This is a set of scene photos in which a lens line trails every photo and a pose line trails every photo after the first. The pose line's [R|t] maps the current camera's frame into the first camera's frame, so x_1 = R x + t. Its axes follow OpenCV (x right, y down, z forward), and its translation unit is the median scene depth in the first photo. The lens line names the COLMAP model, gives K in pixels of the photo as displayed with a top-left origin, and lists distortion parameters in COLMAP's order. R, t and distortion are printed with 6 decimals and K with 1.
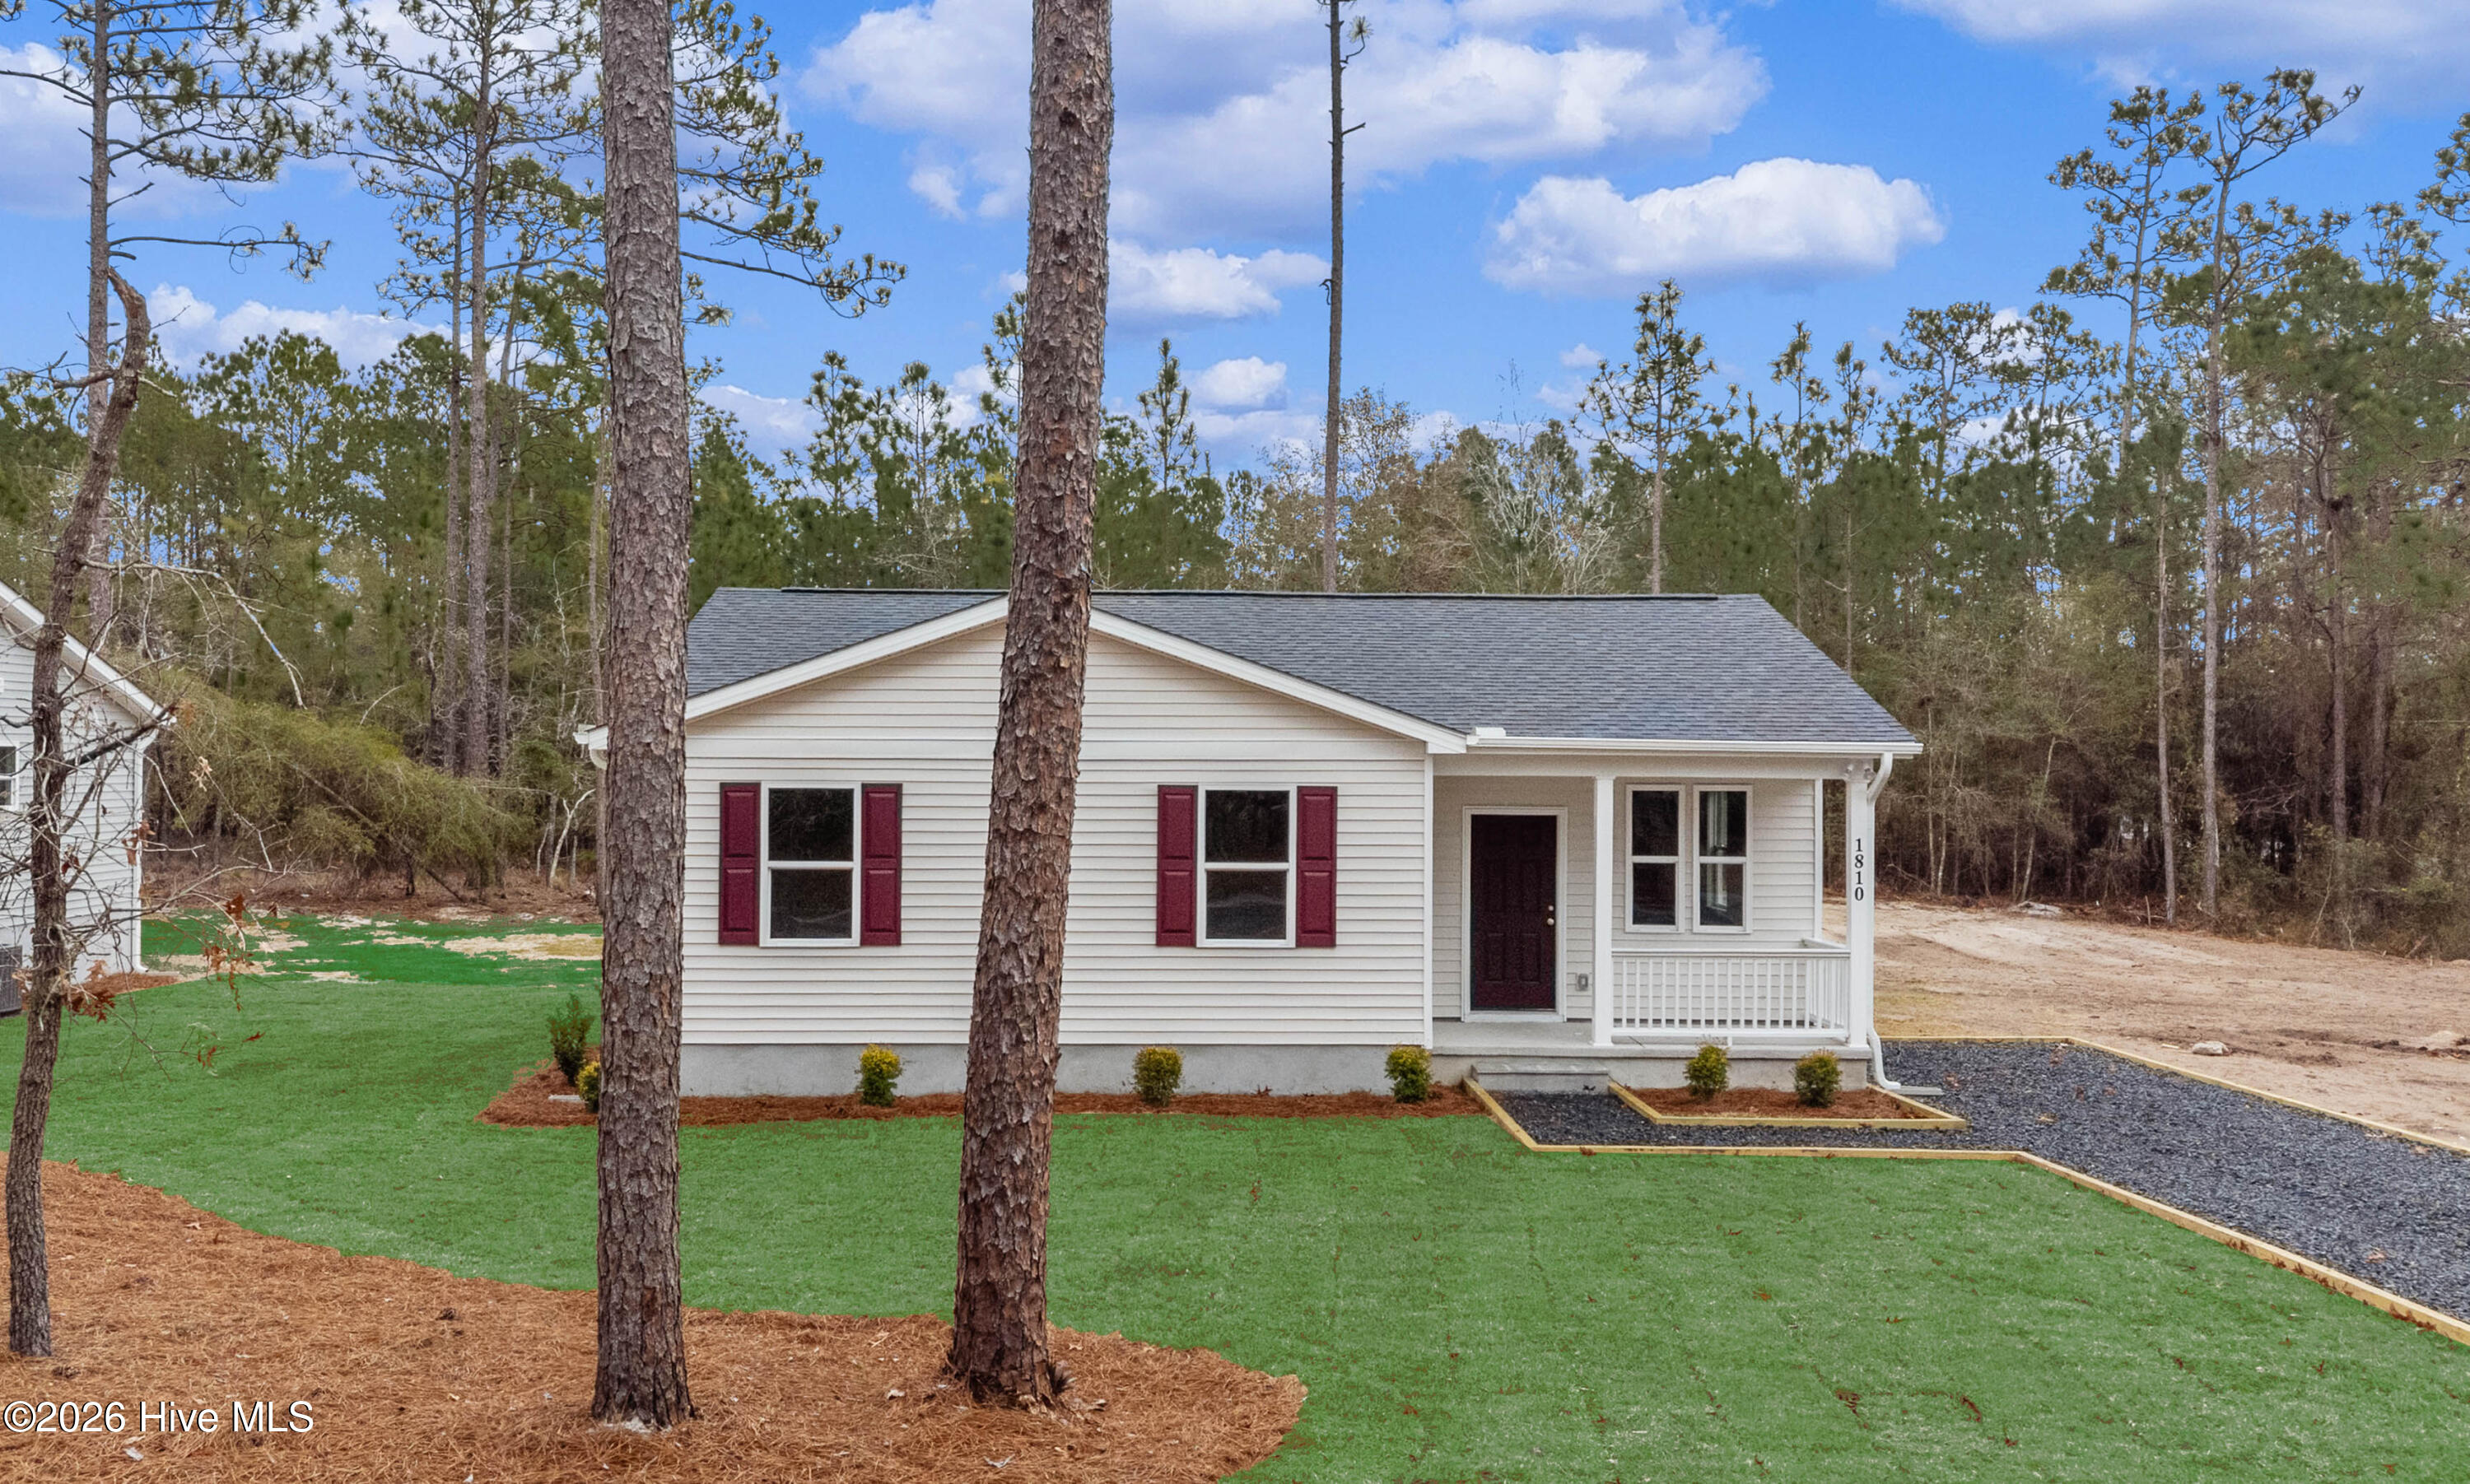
lens RADIAL K [[2170.5, 0, 1170.1], [0, 2170.5, 753.5], [0, 0, 1]] dist [0.058499, -0.123125]
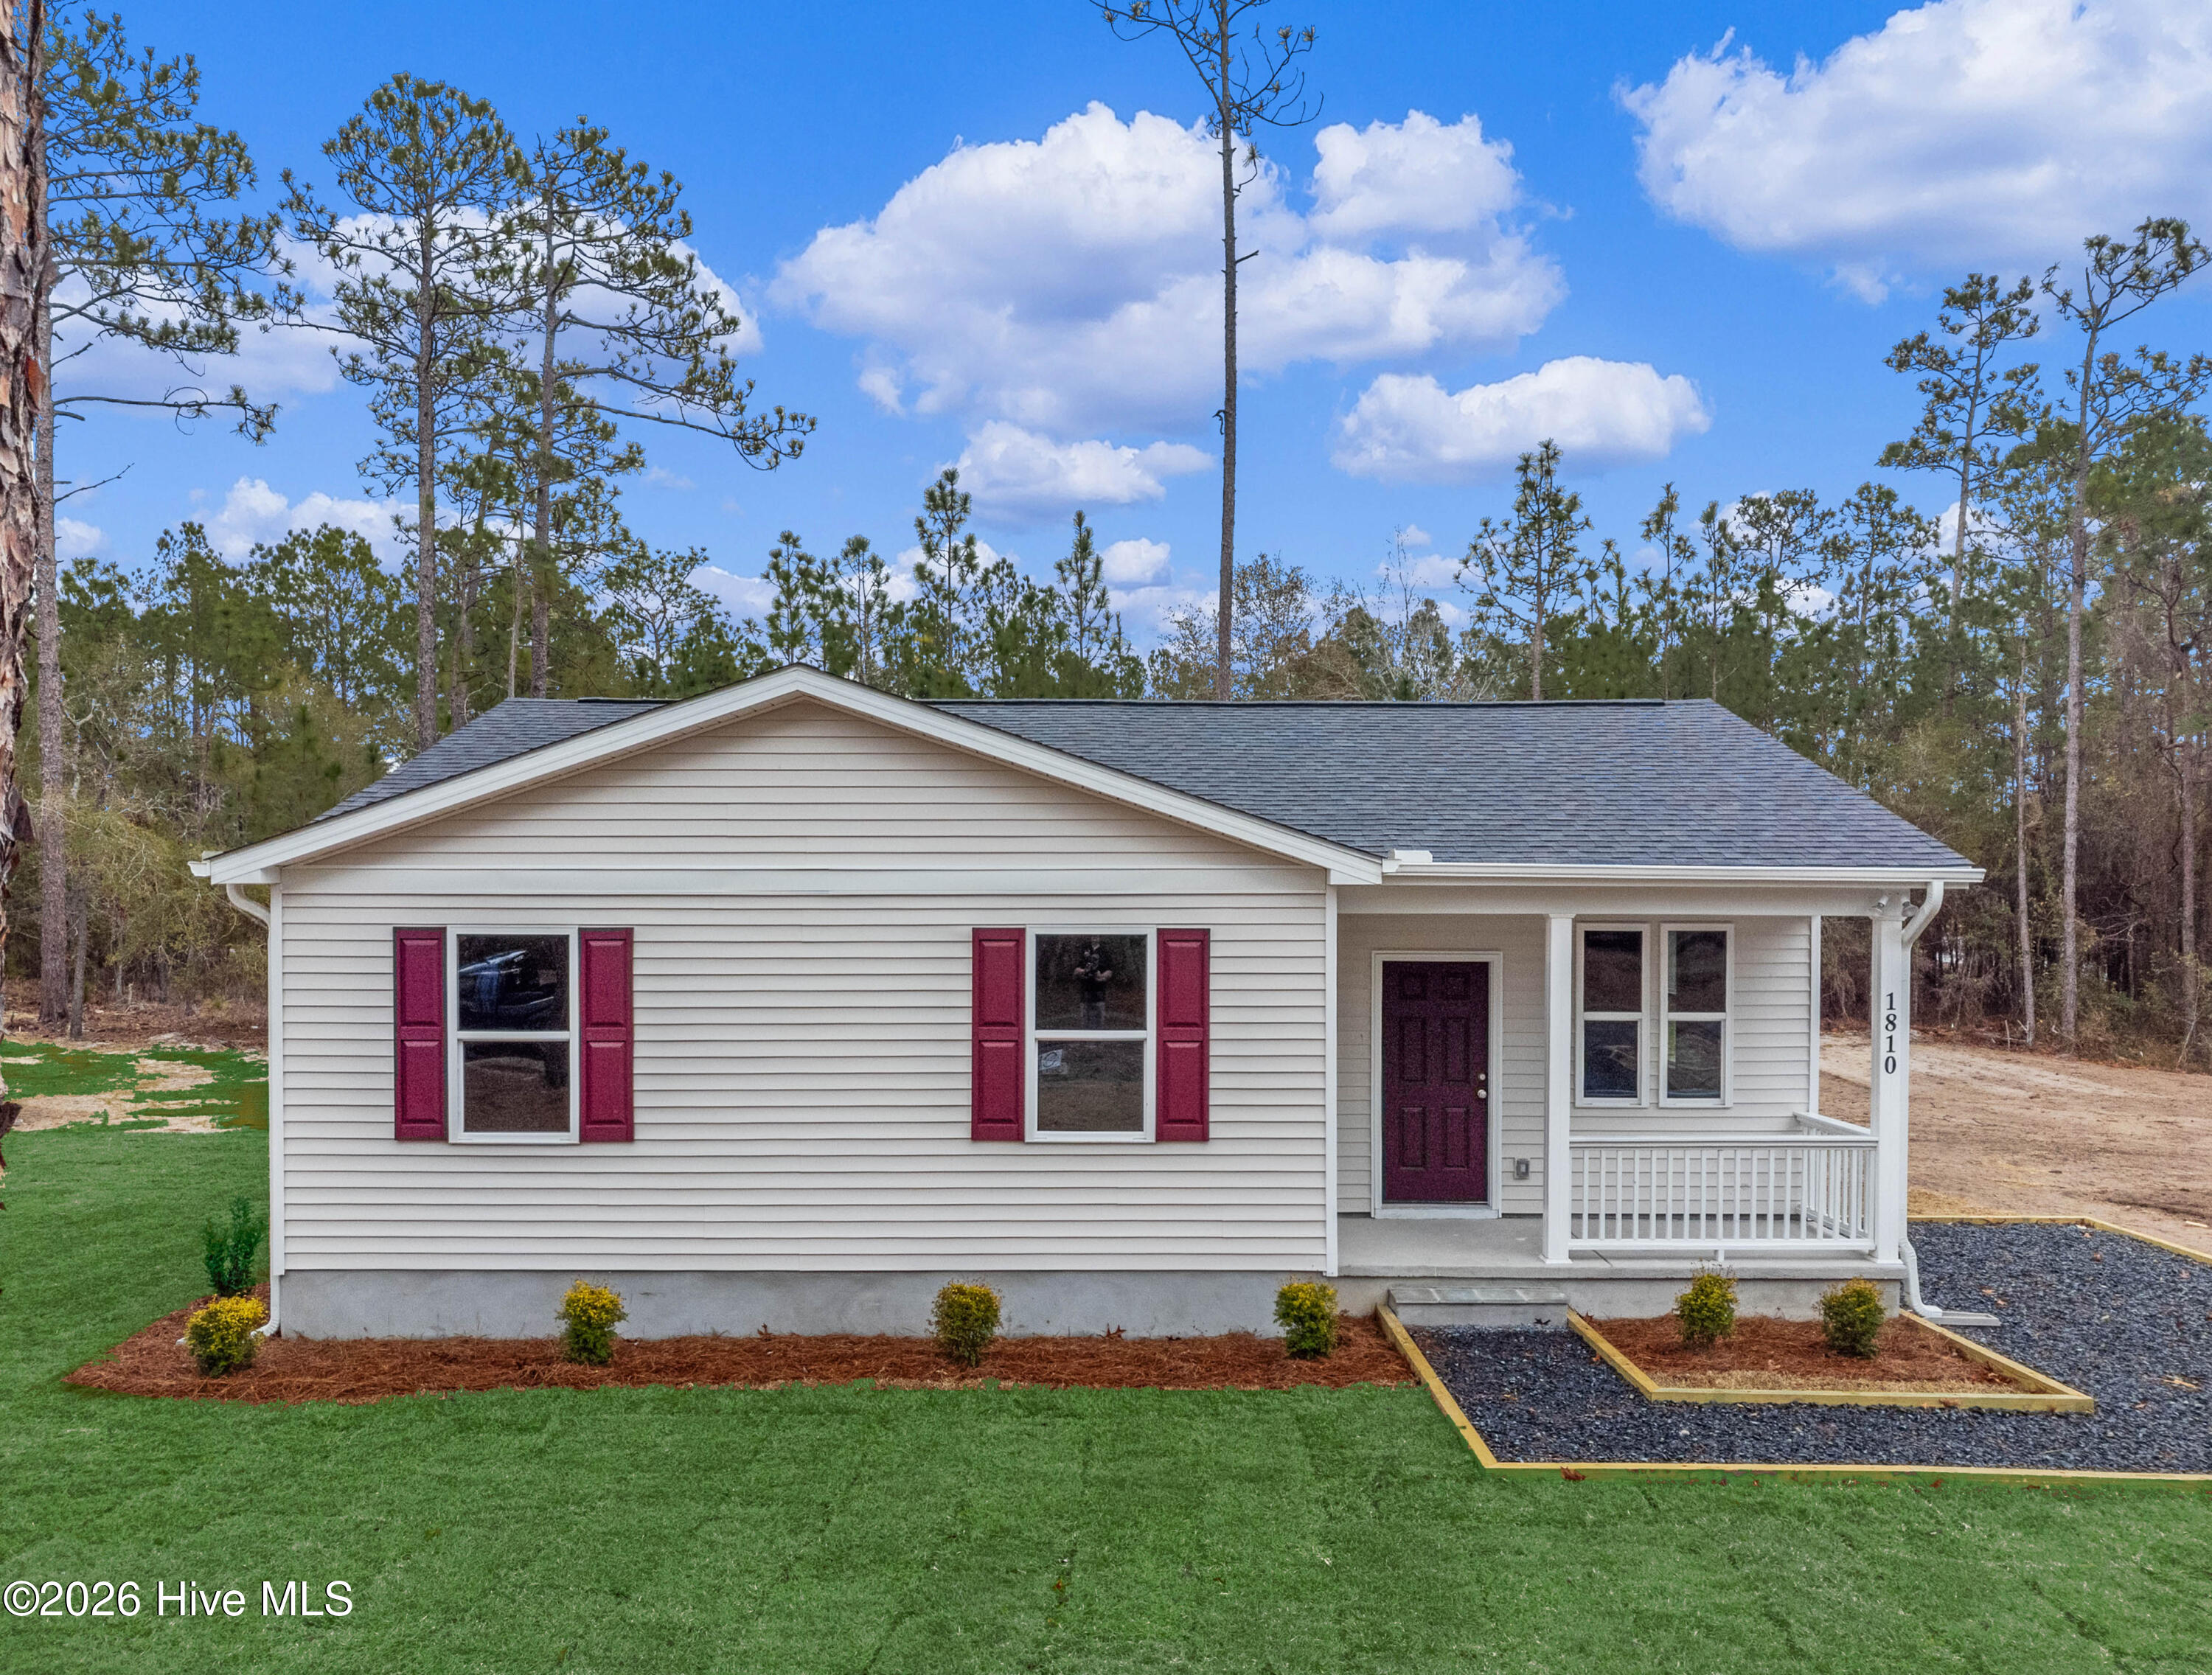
lens RADIAL K [[1707.9, 0, 1090.4], [0, 1707.9, 934.5], [0, 0, 1]] dist [0.015024, -0.007143]
pose [[0.999888, -0.003837, -0.014444, 0.019181], [0.004212, 0.999654, 0.025983, 0.000687], [0.014340, -0.026041, 0.999558, 0.178540]]
